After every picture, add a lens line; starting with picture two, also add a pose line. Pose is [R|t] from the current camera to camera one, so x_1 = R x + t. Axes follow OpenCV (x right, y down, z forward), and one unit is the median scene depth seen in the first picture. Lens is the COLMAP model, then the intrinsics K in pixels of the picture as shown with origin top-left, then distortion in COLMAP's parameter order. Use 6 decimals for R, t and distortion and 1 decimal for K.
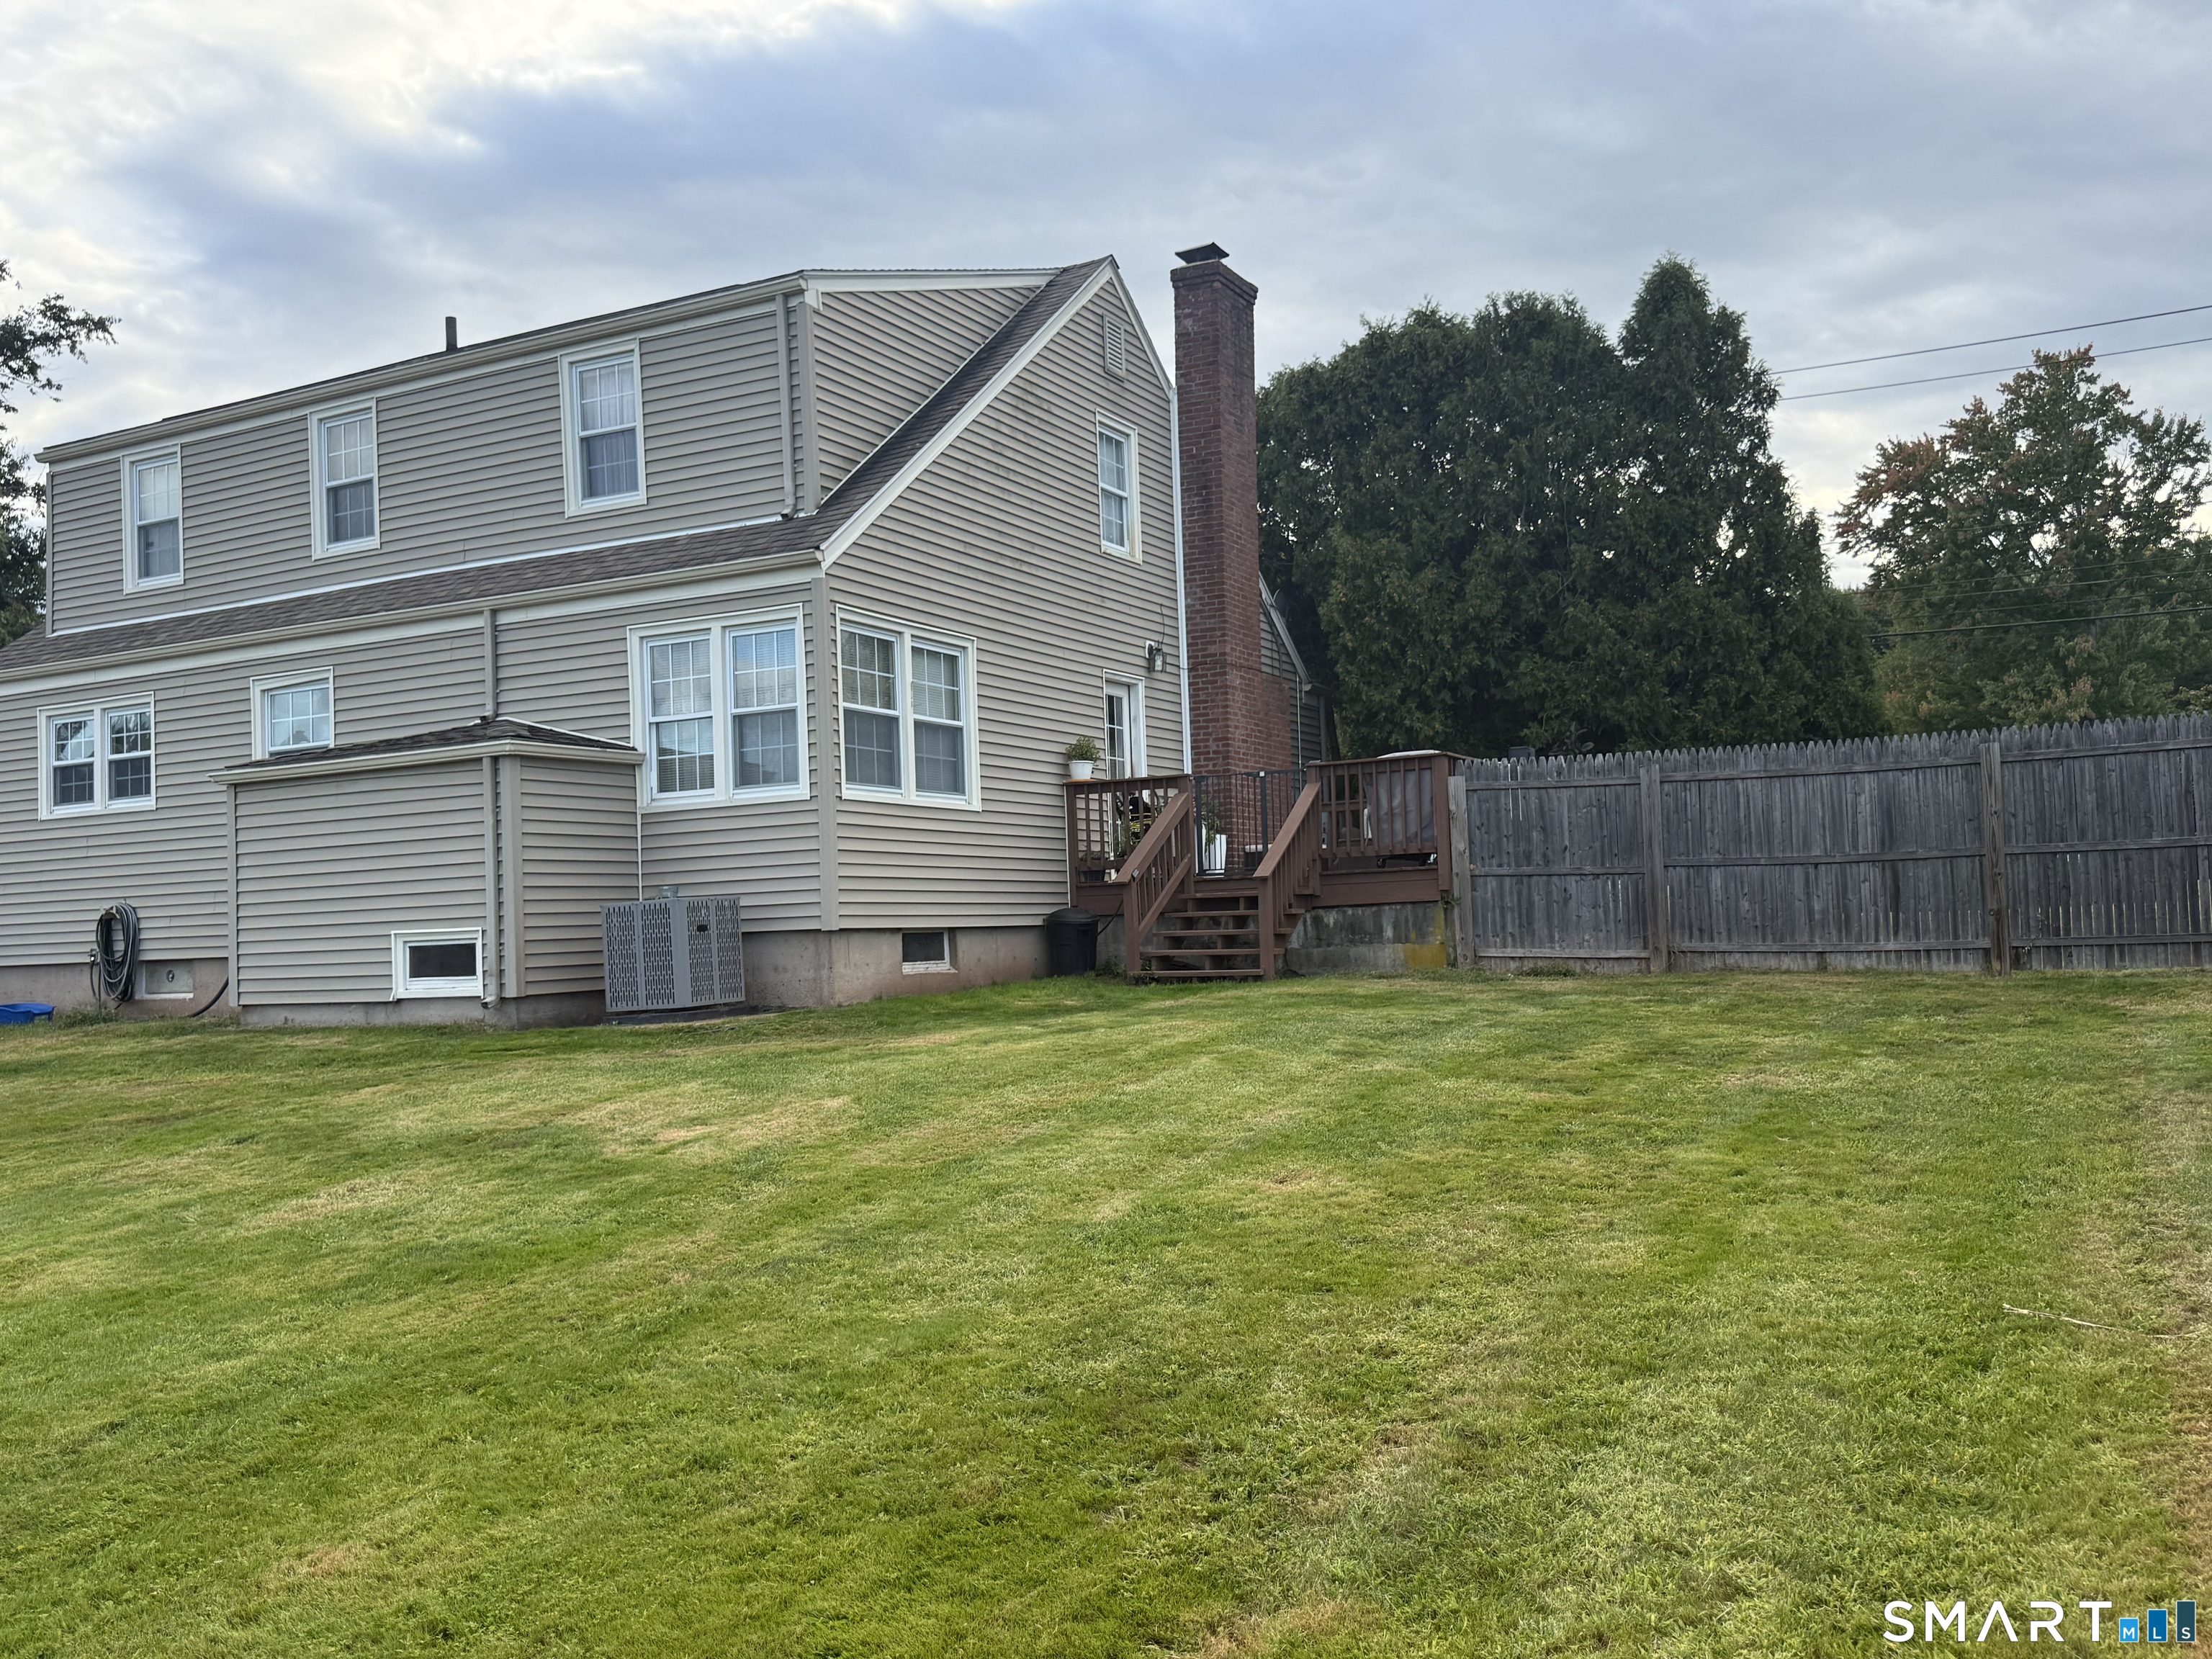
lens RADIAL K [[1884.8, 0, 1106.9], [0, 1884.8, 835.8], [0, 0, 1]] dist [0.041855, -0.021949]
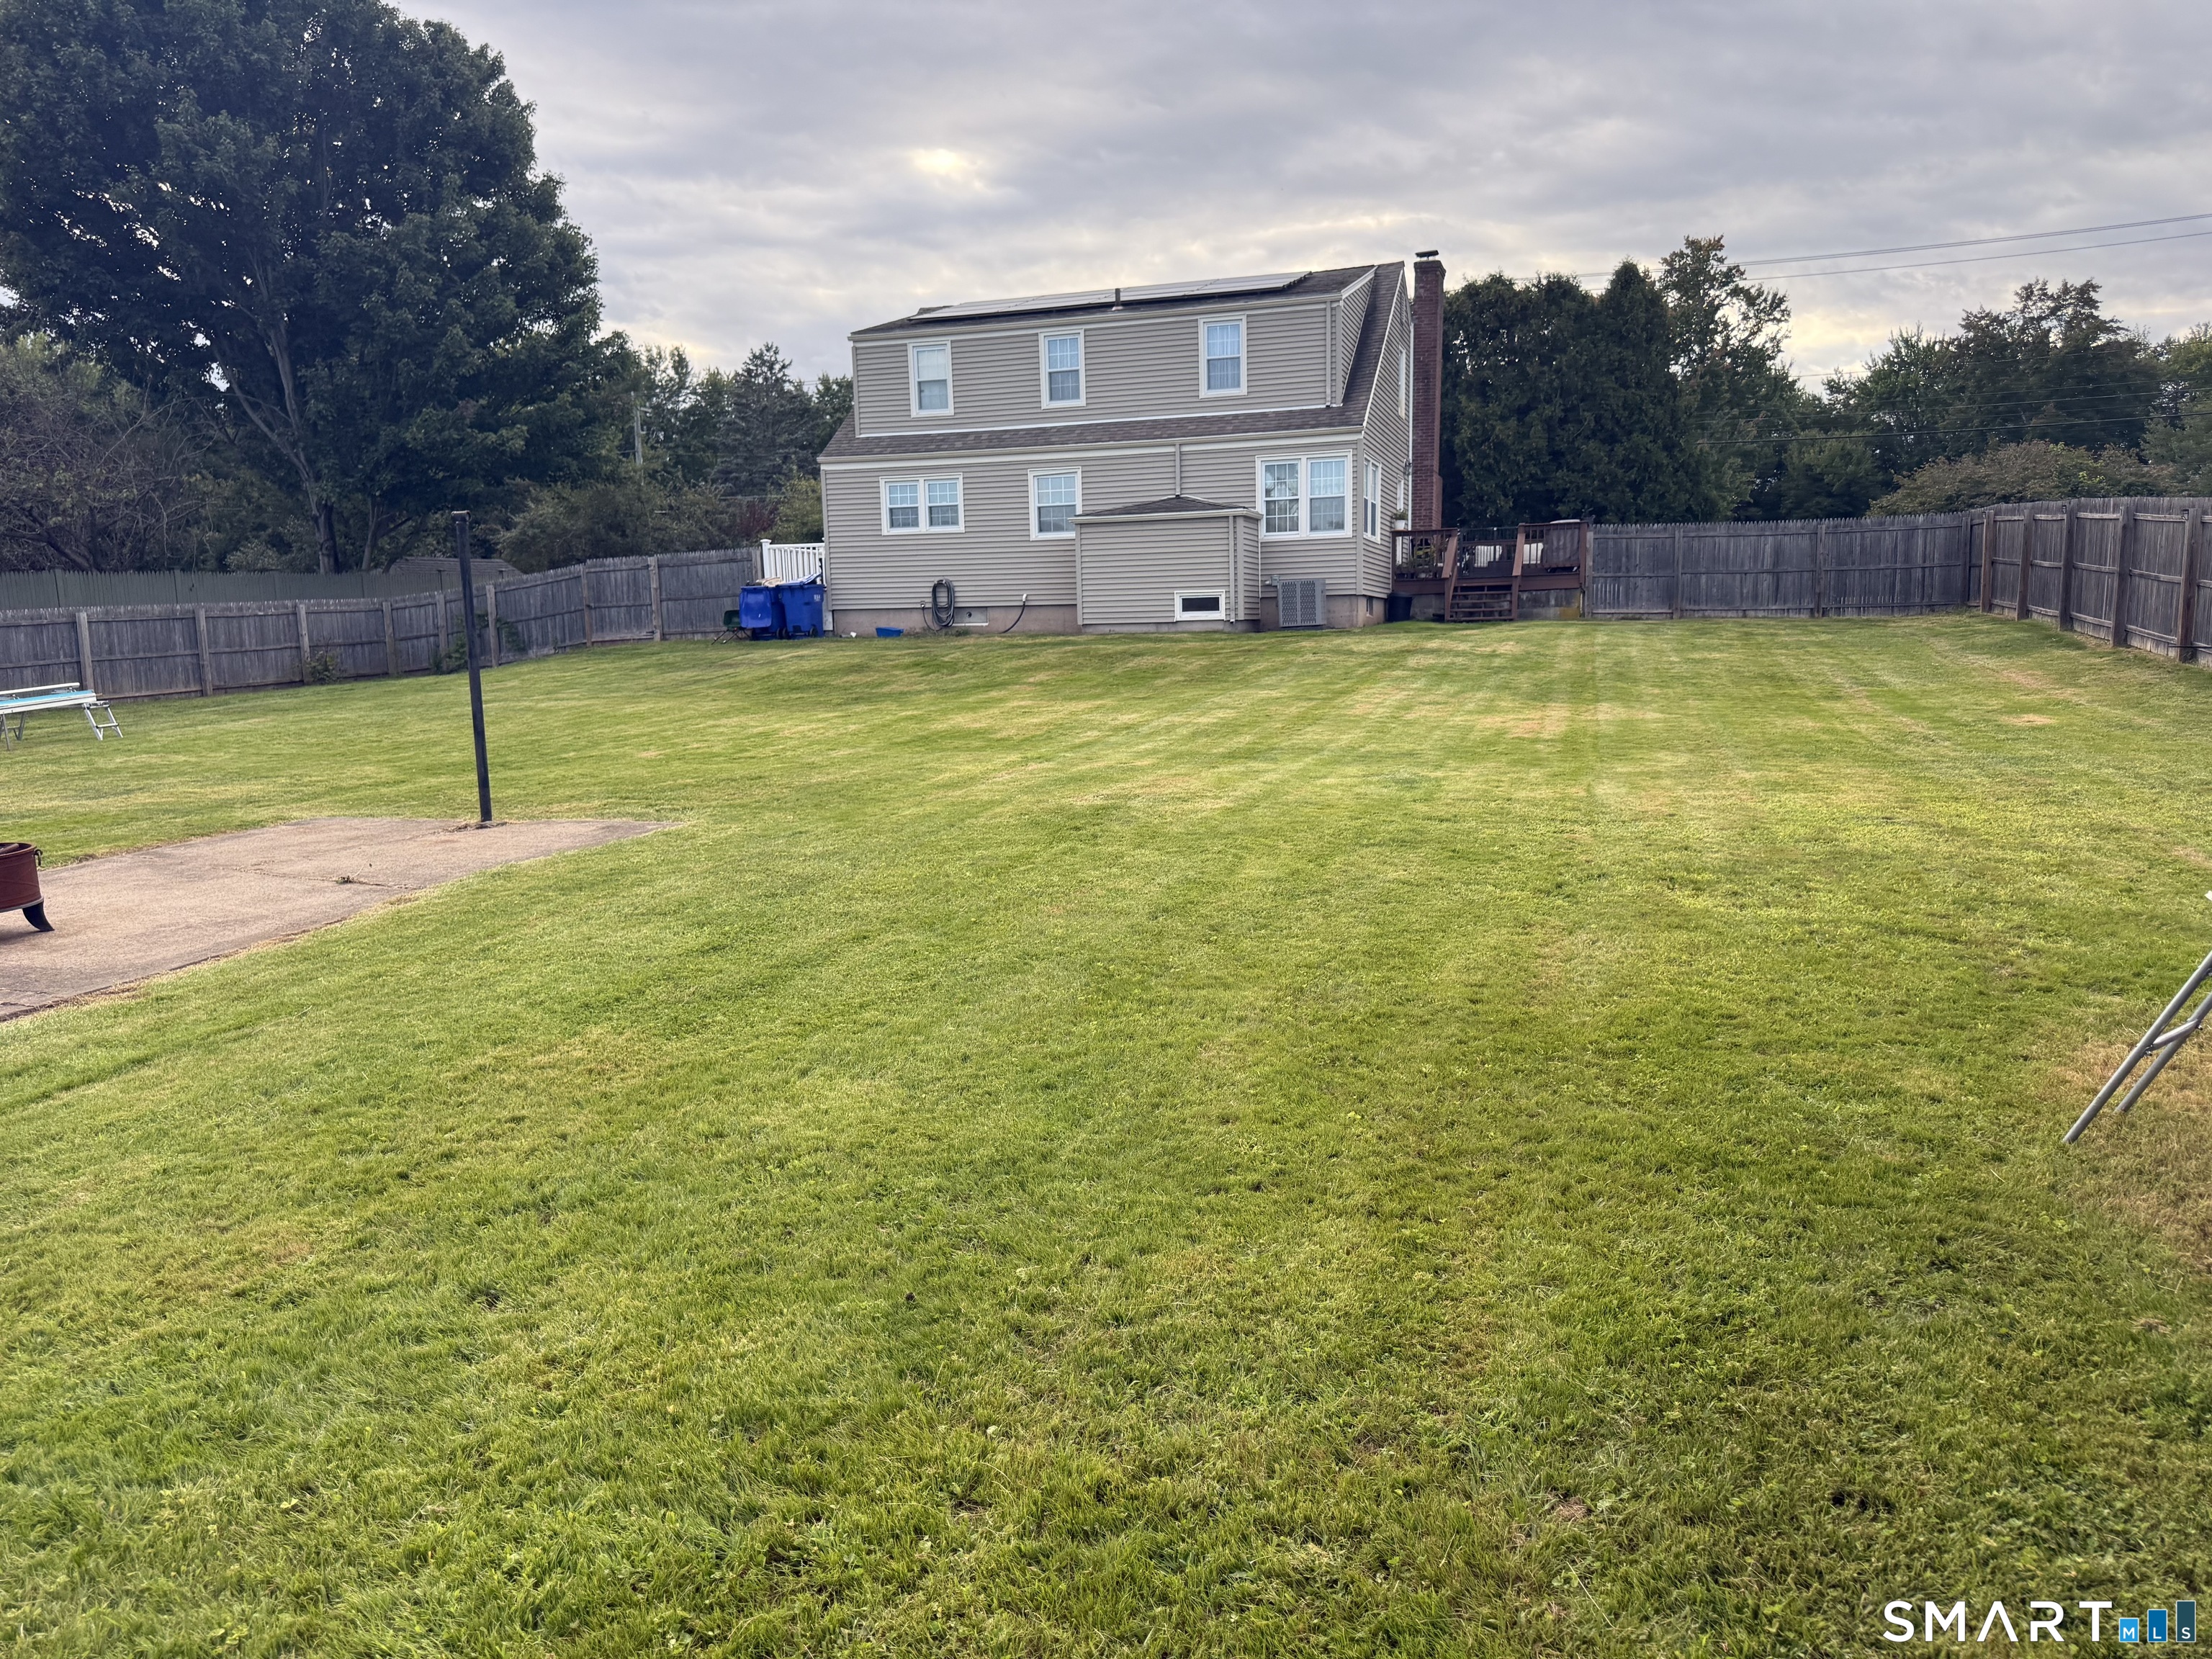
lens RADIAL K [[1550.0, 0, 1106.6], [0, 1550.0, 829.9], [0, 0, 1]] dist [0.055487, -0.000759]
pose [[0.984510, -0.006136, 0.175220, -0.653842], [-0.024242, 0.985024, 0.170706, 0.013024], [-0.173643, -0.172310, 0.969617, -0.715909]]
